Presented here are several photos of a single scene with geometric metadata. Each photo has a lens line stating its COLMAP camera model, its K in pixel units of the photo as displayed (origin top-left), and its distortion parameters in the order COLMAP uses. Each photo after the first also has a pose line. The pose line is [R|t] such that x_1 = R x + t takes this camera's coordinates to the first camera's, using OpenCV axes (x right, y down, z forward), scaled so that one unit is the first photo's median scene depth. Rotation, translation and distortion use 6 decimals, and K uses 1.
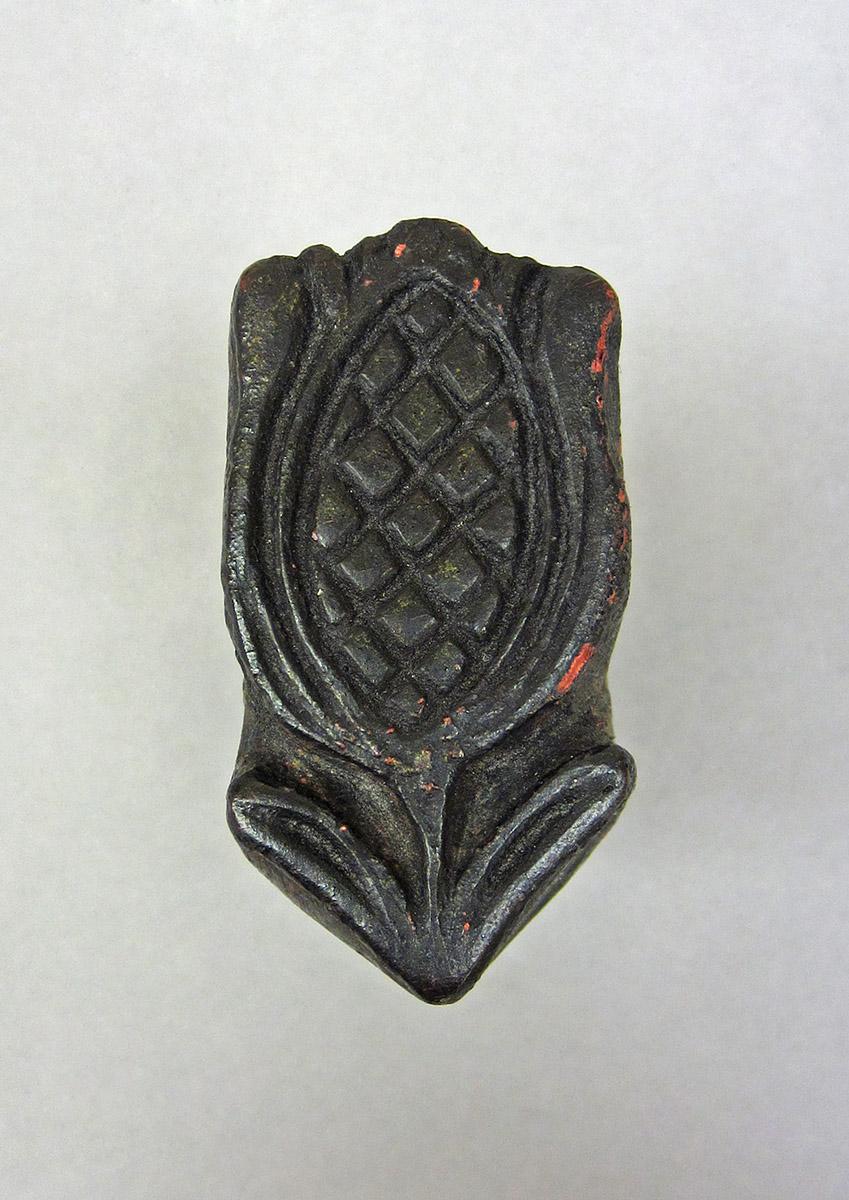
lens RADIAL K [[906.7, 0, 423.2], [0, 906.7, 596.5], [0, 0, 1]] dist [0.003168, -0.000310]
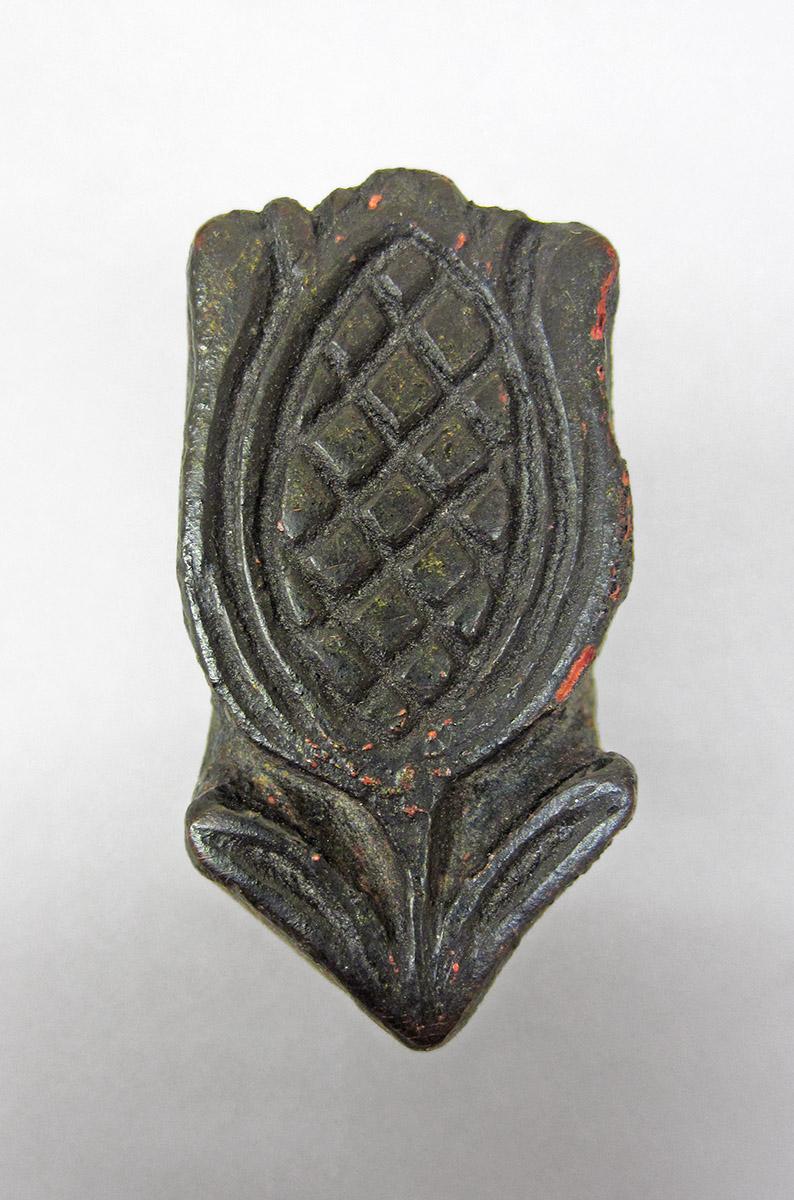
lens RADIAL K [[842.1, 0, 399.4], [0, 842.1, 605.0], [0, 0, 1]] dist [-0.003882, 0.000648]
pose [[0.999981, -0.006080, 0.000556, -0.004698], [0.006059, 0.999452, 0.032538, -0.015700], [-0.000753, -0.032534, 0.999470, 0.173733]]
